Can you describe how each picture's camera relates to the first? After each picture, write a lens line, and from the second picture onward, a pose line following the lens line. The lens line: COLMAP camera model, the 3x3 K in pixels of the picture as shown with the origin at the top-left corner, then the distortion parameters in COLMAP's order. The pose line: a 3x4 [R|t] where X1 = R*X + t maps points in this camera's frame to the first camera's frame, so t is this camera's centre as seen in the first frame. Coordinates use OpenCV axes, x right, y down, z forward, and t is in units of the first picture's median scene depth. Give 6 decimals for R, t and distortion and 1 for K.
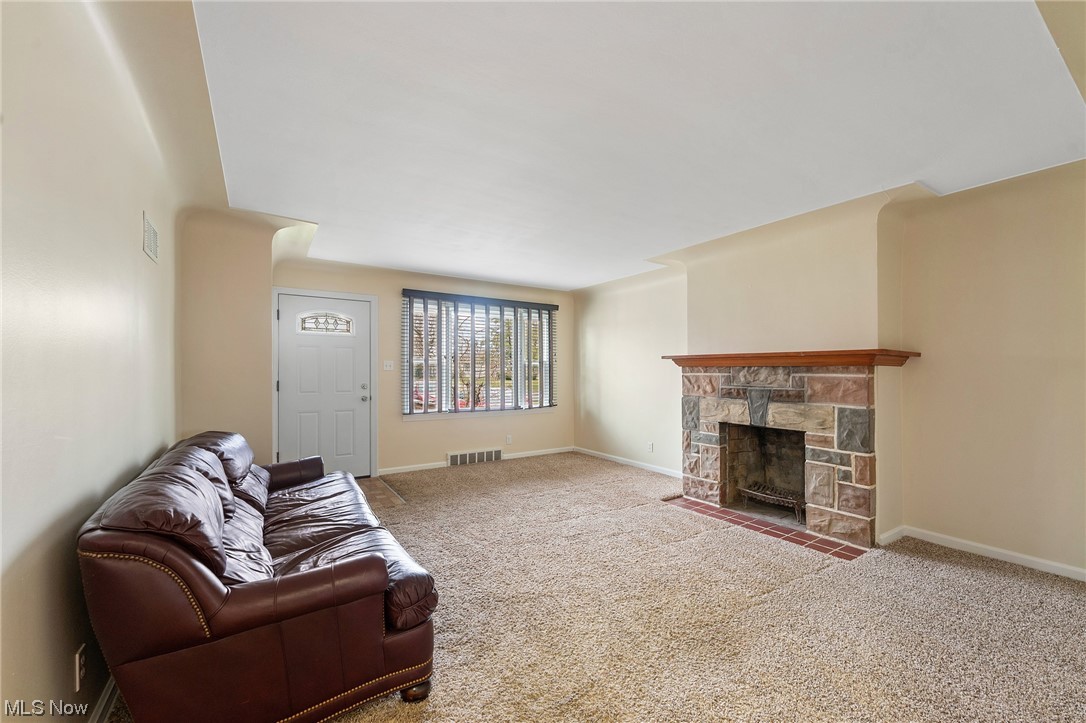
lens RADIAL K [[432.2, 0, 538.5], [0, 432.2, 368.1], [0, 0, 1]] dist [0.001585, 0.000069]
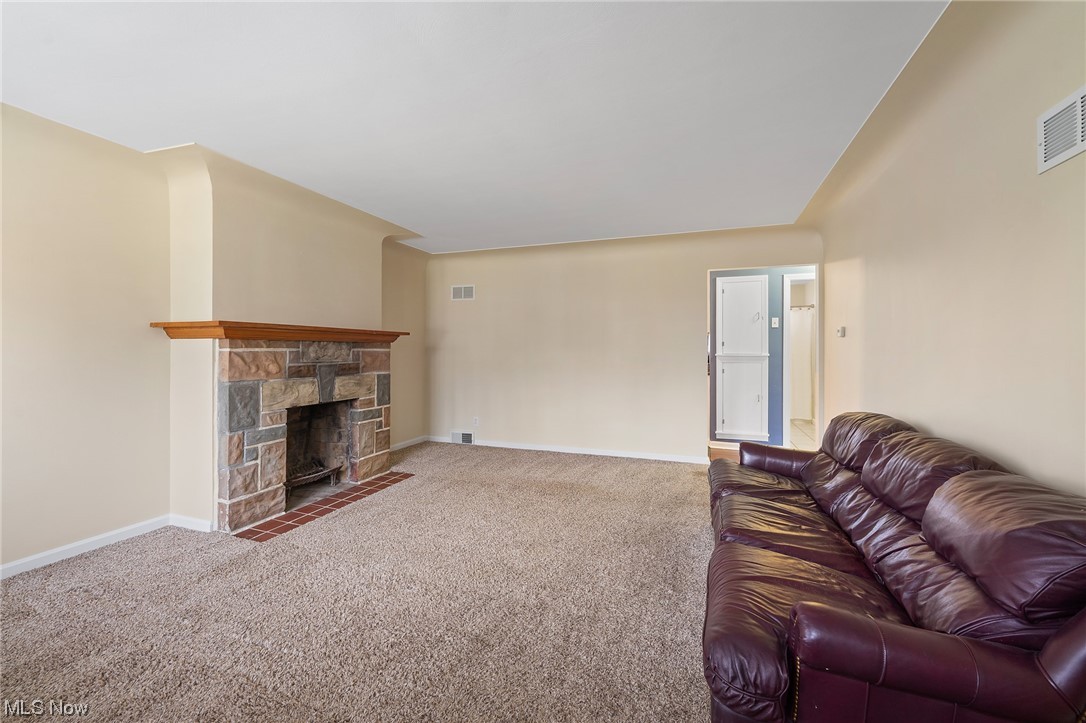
lens RADIAL K [[432.2, 0, 536.6], [0, 432.2, 351.8], [0, 0, 1]] dist [0.001585, 0.000069]
pose [[-0.590872, -0.003080, 0.806760, -0.536069], [-0.003828, 0.999992, 0.001014, 0.016148], [-0.806756, -0.002490, -0.590879, 1.144265]]
